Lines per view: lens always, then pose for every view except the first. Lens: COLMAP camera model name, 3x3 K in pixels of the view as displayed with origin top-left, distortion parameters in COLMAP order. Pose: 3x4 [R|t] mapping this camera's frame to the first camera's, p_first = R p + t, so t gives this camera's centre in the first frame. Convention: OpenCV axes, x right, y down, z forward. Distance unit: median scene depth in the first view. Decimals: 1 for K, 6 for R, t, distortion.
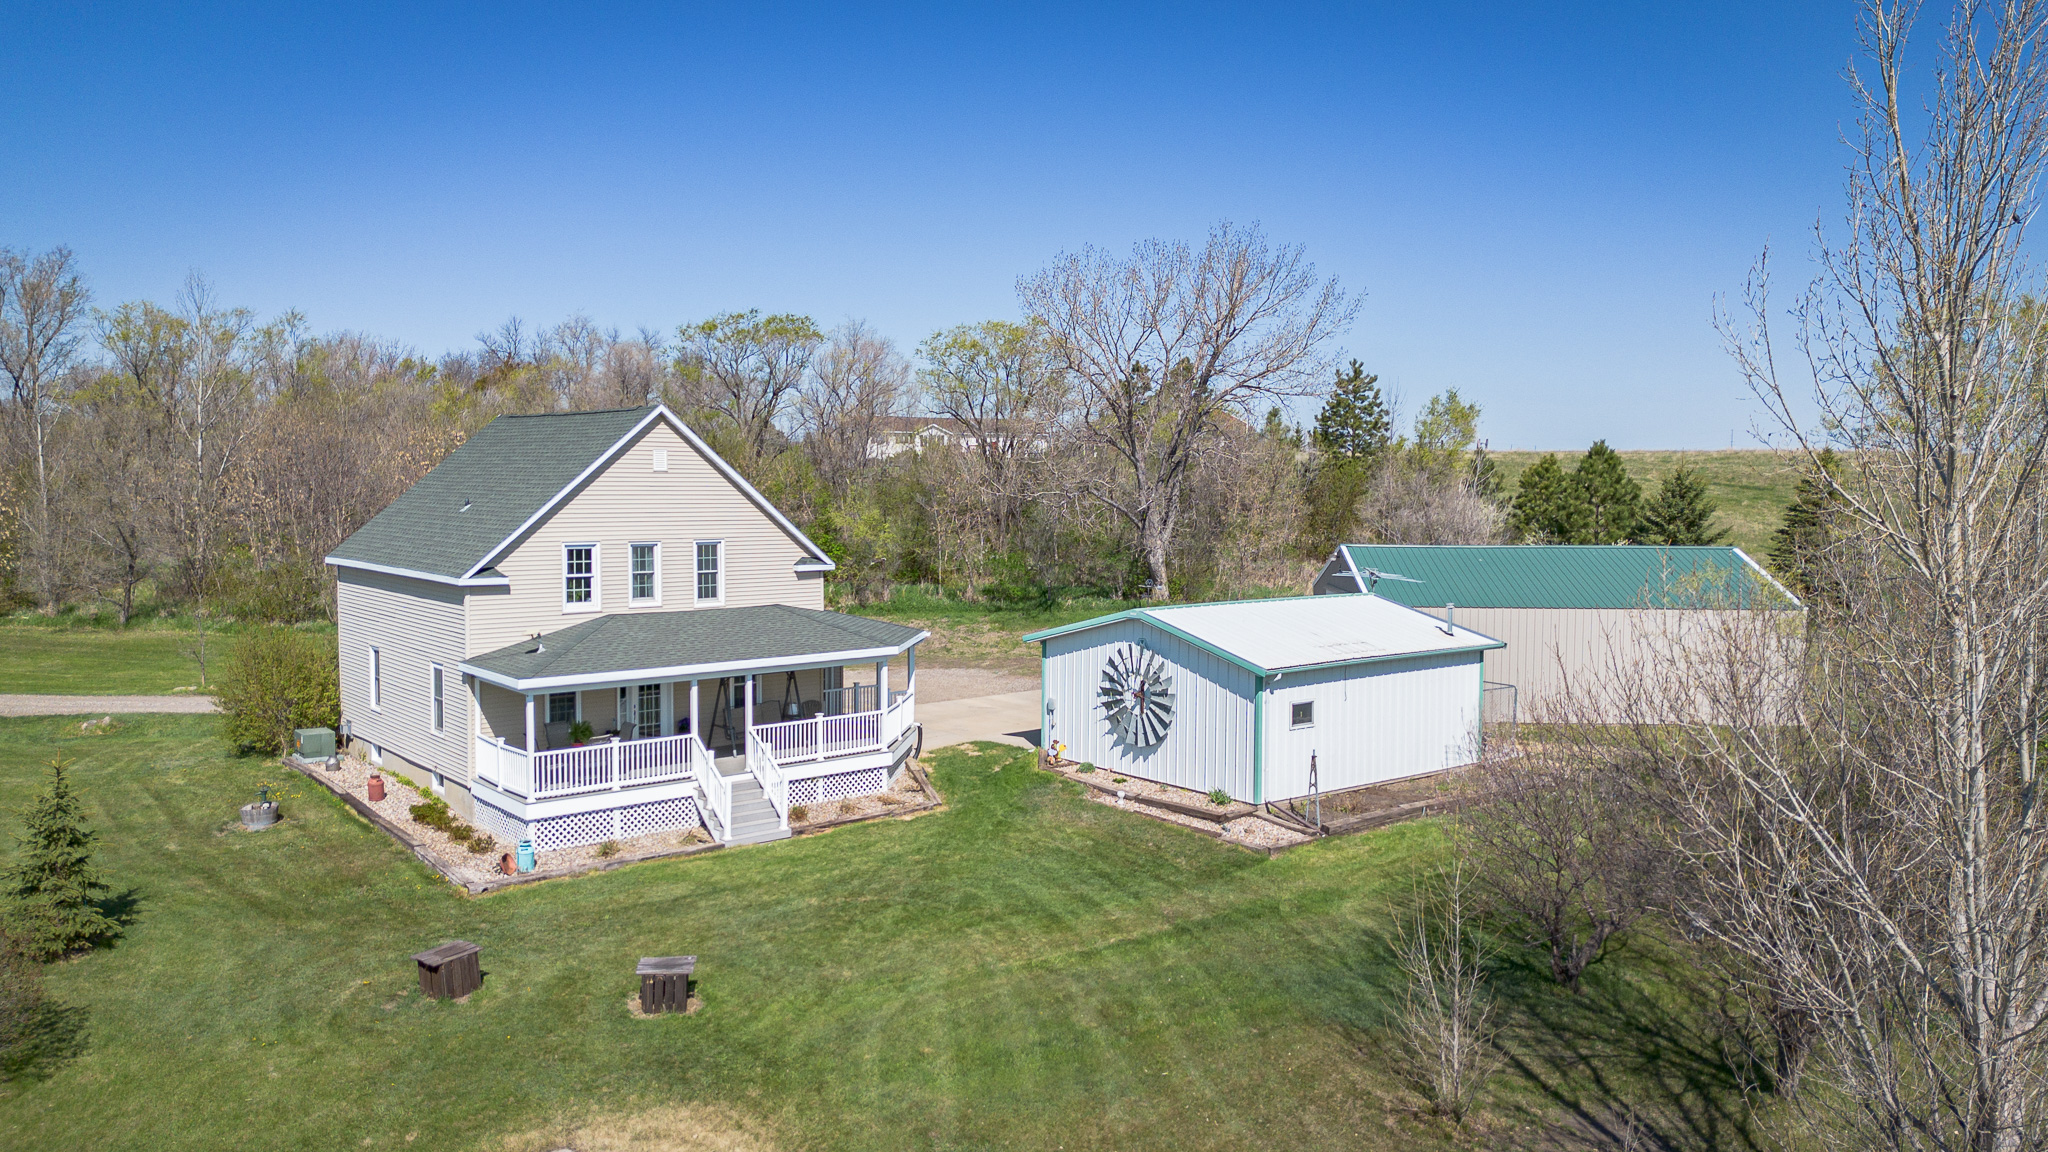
lens RADIAL K [[1442.8, 0, 1023.0], [0, 1442.8, 576.1], [0, 0, 1]] dist [0.088387, -0.097651]
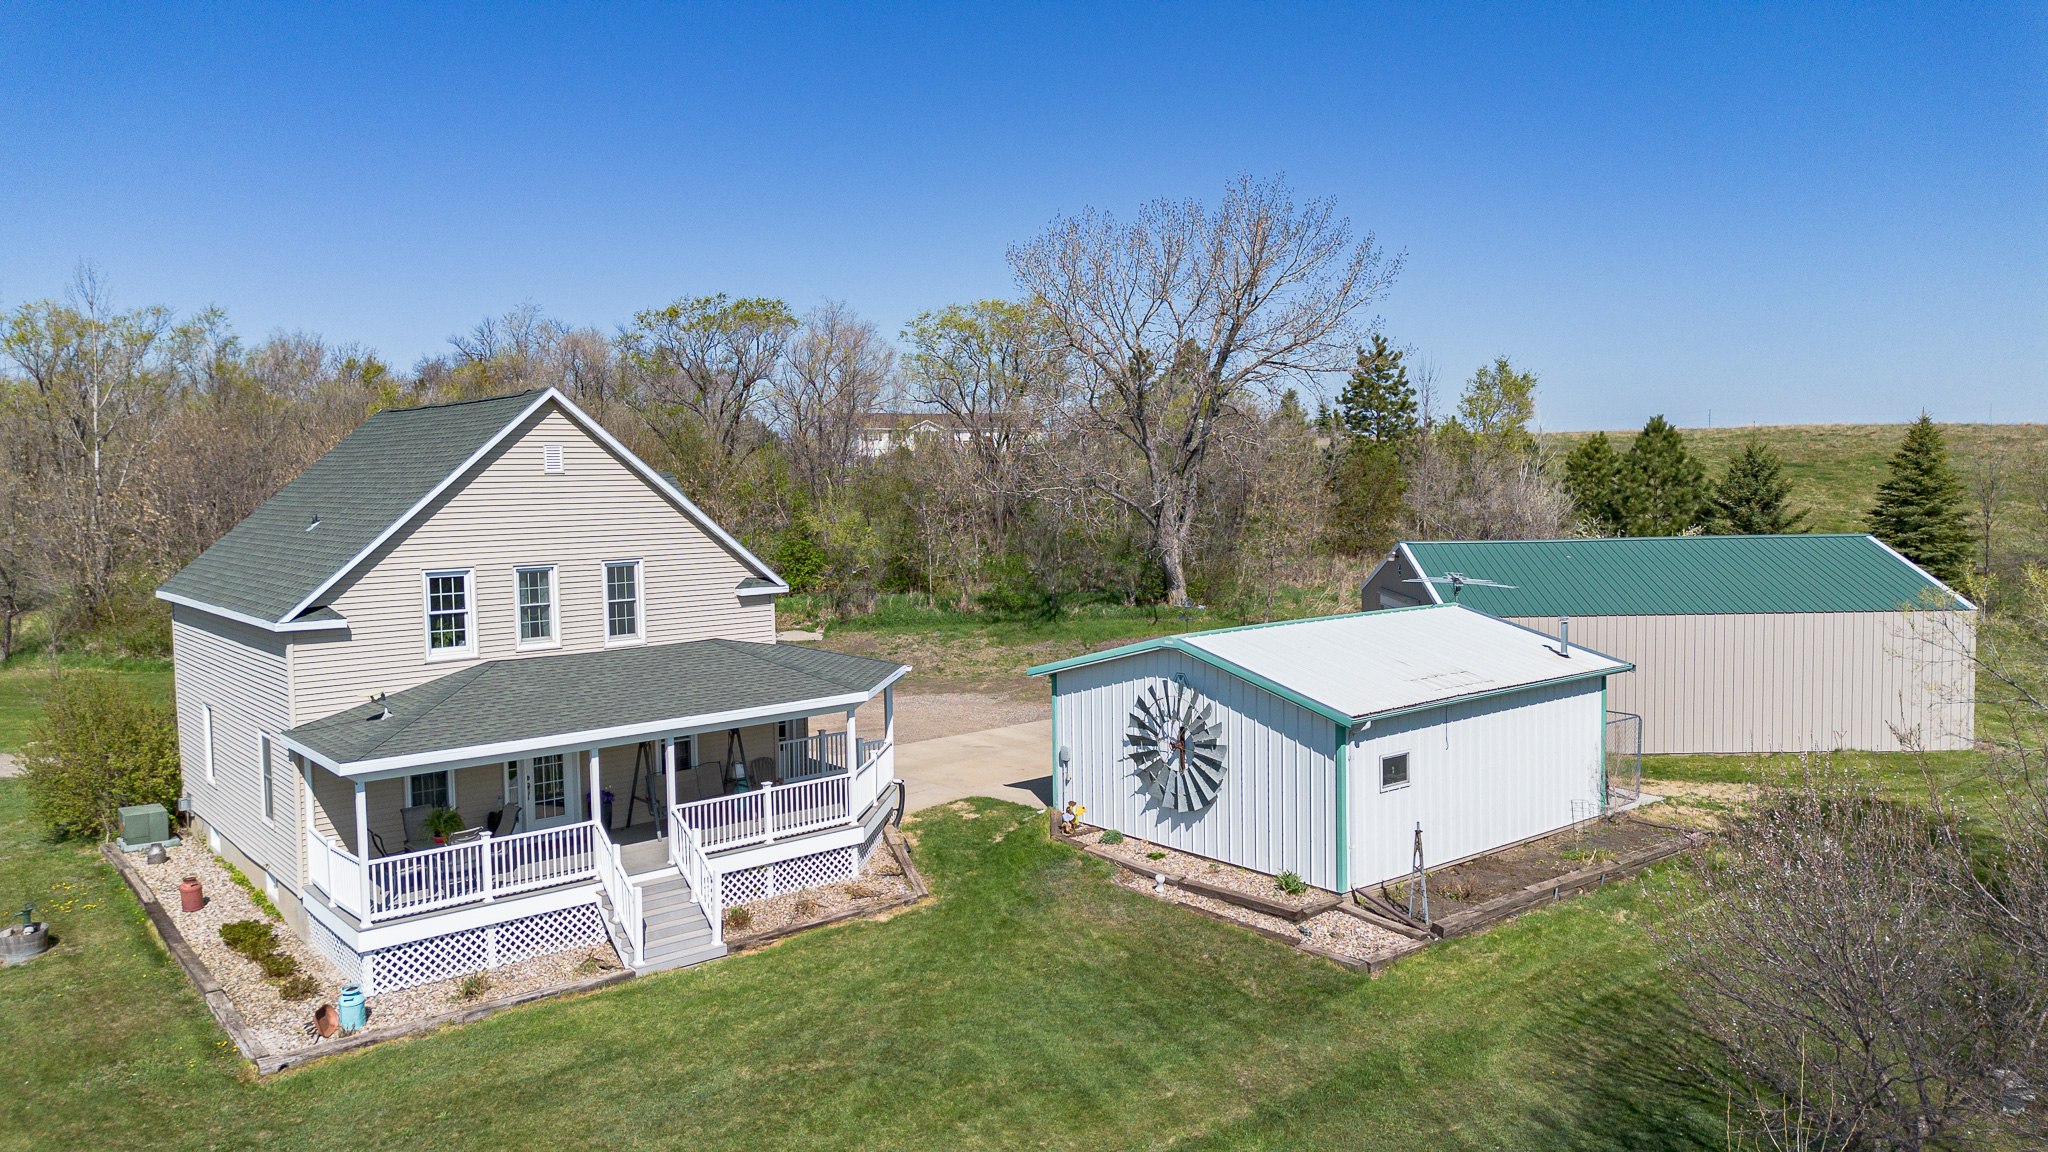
lens RADIAL K [[1442.8, 0, 1023.0], [0, 1442.8, 576.1], [0, 0, 1]] dist [0.088387, -0.097651]
pose [[0.999725, -0.023439, 0.001131, -0.002264], [0.023435, 0.999719, 0.003633, -0.014231], [-0.001216, -0.003605, 0.999993, 0.218593]]
